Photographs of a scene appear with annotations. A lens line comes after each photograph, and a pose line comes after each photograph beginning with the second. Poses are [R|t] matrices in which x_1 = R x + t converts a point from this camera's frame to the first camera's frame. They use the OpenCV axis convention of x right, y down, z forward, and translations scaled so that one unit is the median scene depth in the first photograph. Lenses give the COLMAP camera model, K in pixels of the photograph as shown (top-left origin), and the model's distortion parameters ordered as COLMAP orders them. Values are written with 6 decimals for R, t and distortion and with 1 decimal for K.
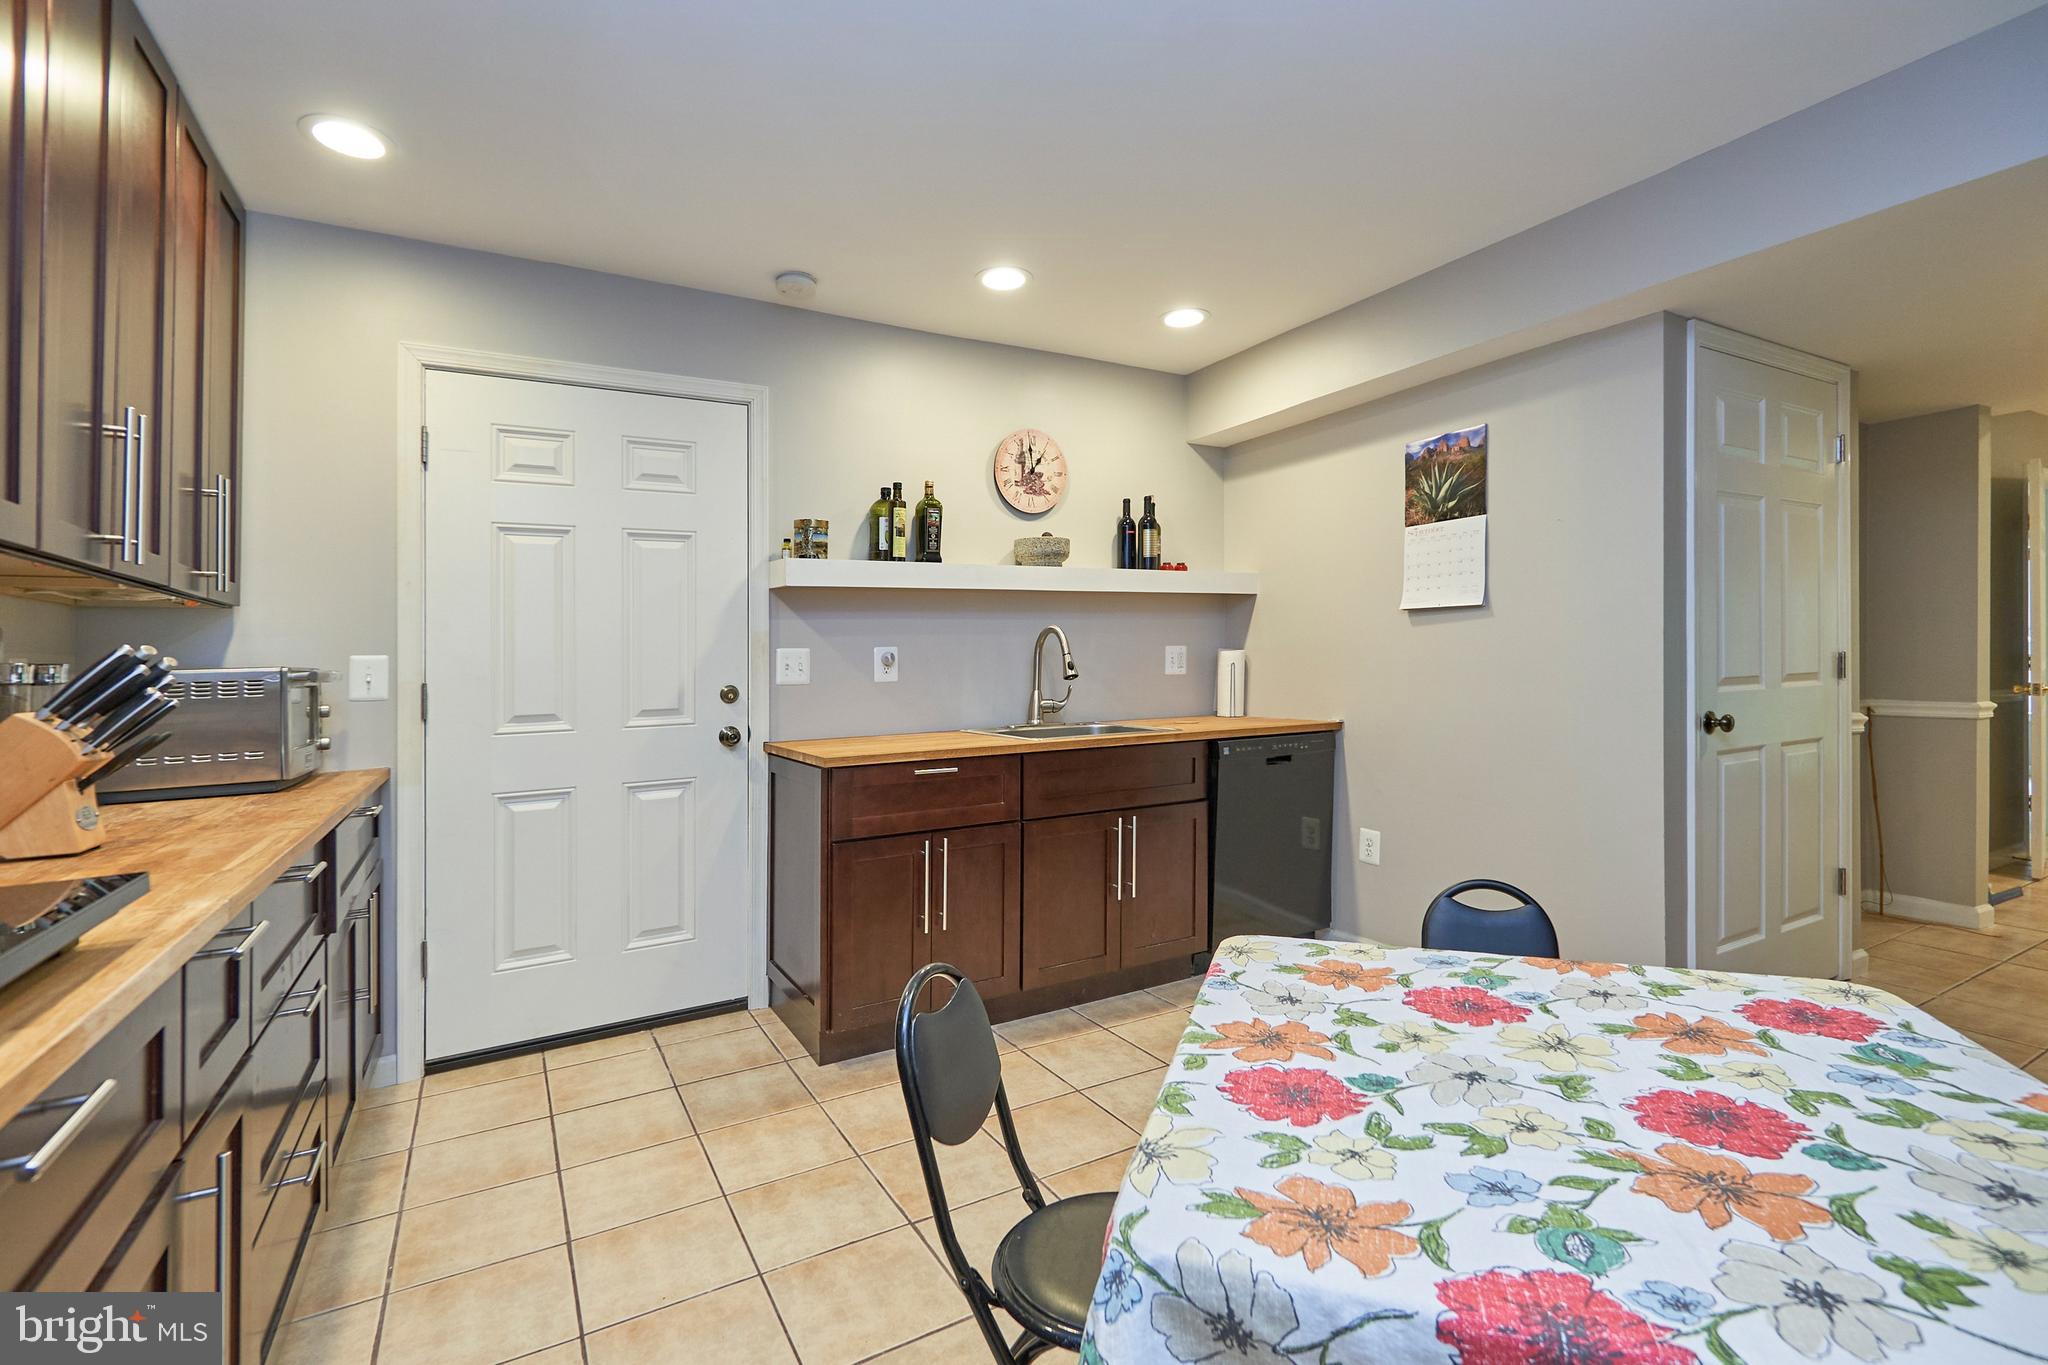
lens RADIAL K [[908.4, 0, 983.6], [0, 908.4, 669.5], [0, 0, 1]] dist [0.003001, -0.001808]
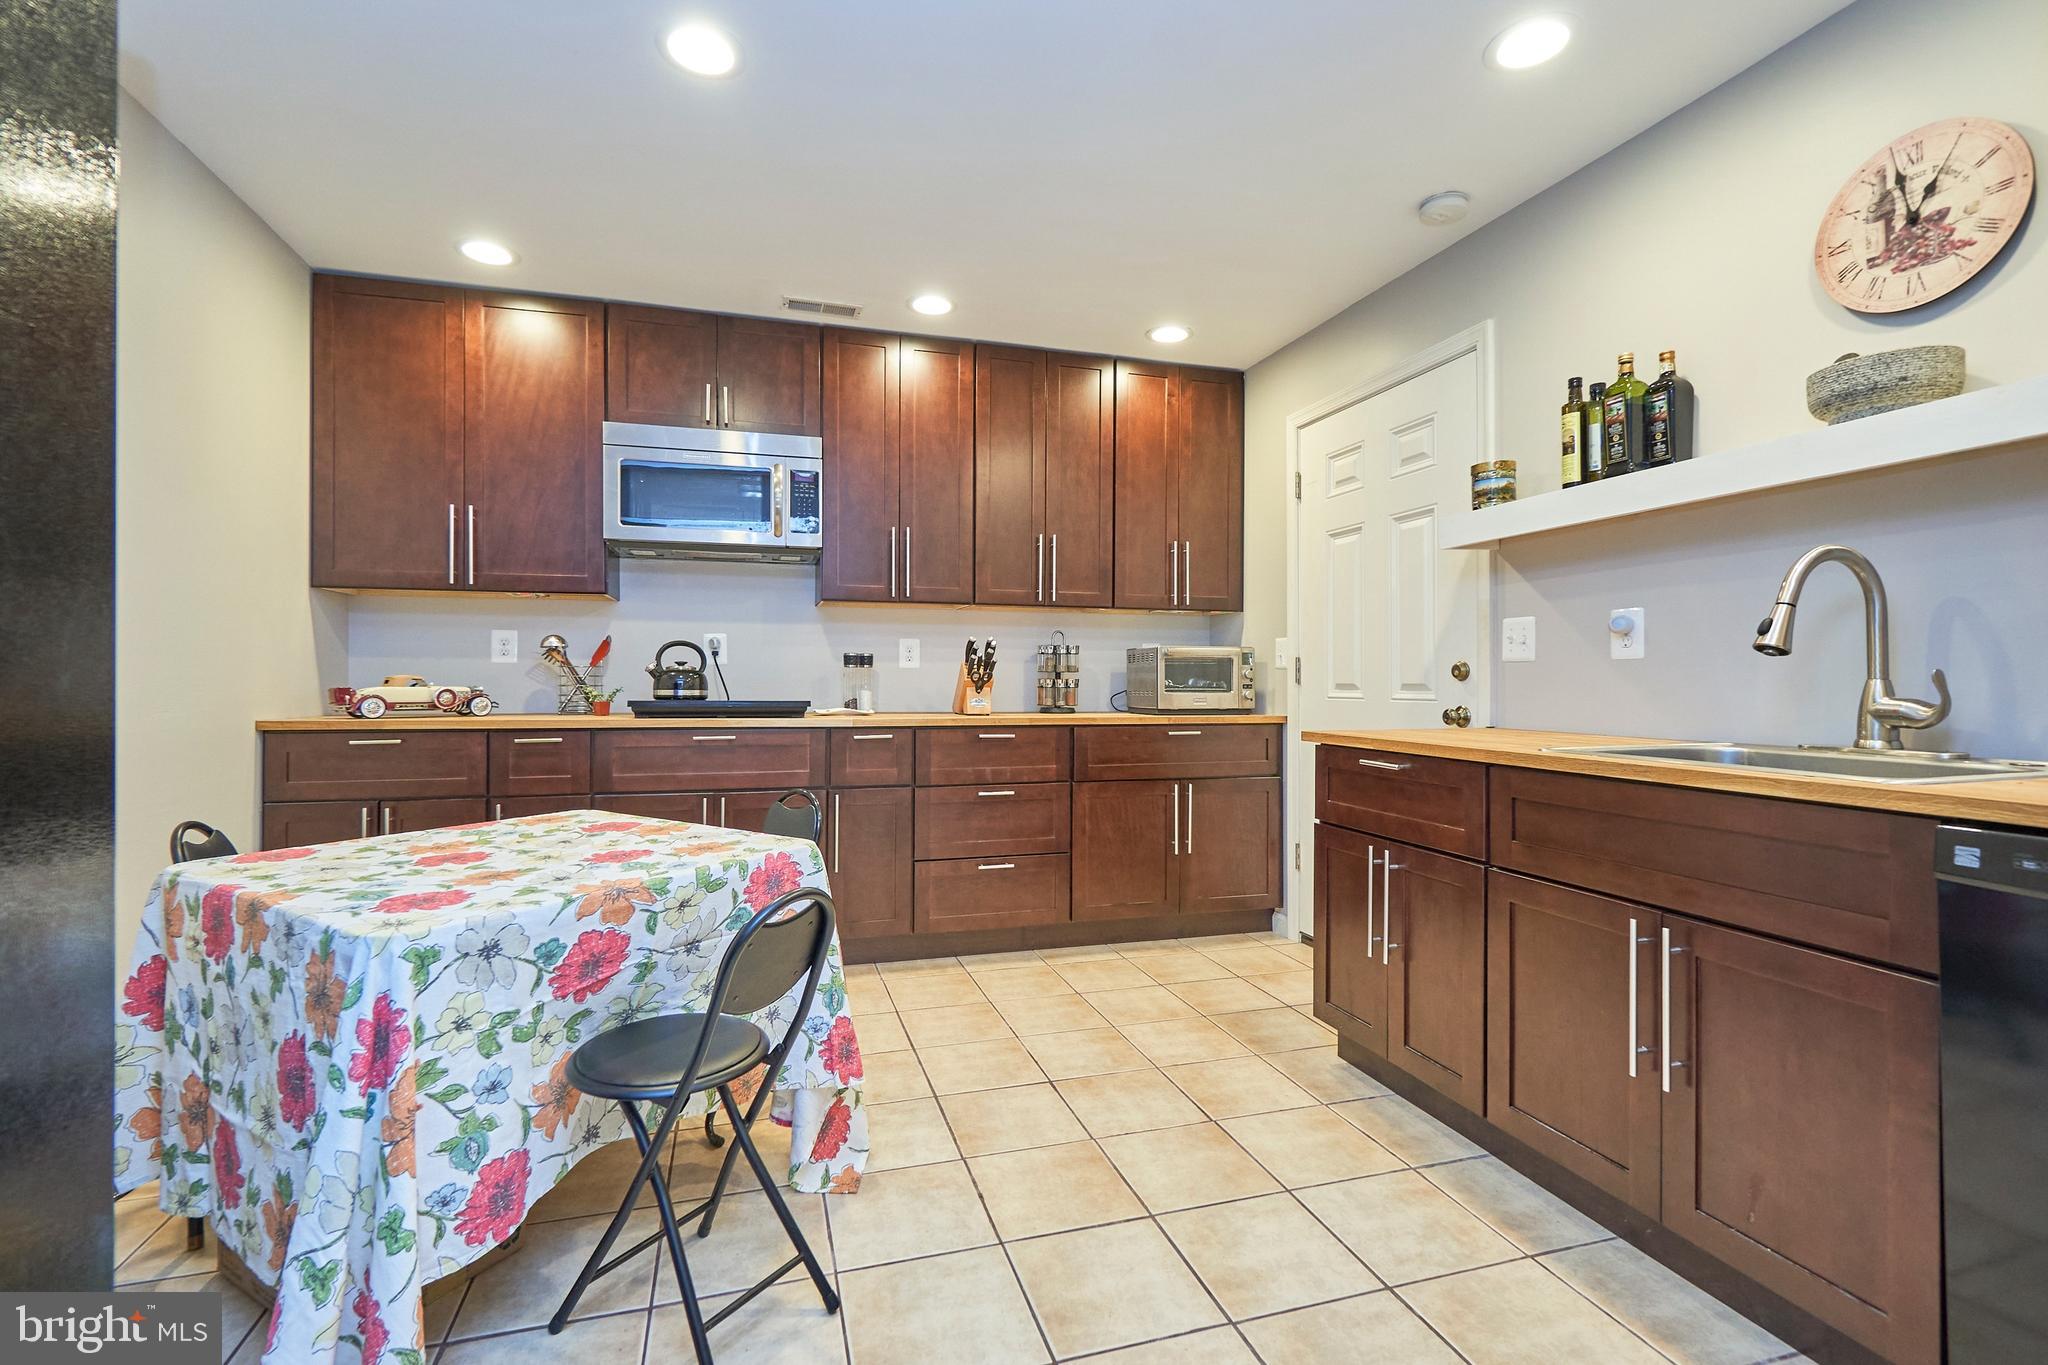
lens RADIAL K [[908.4, 0, 1018.6], [0, 908.4, 662.3], [0, 0, 1]] dist [0.003001, -0.001808]
pose [[-0.196615, 0.004363, -0.980471, 0.732703], [-0.005618, 0.999969, 0.005576, 0.016028], [0.980465, 0.006605, -0.196584, 0.761783]]
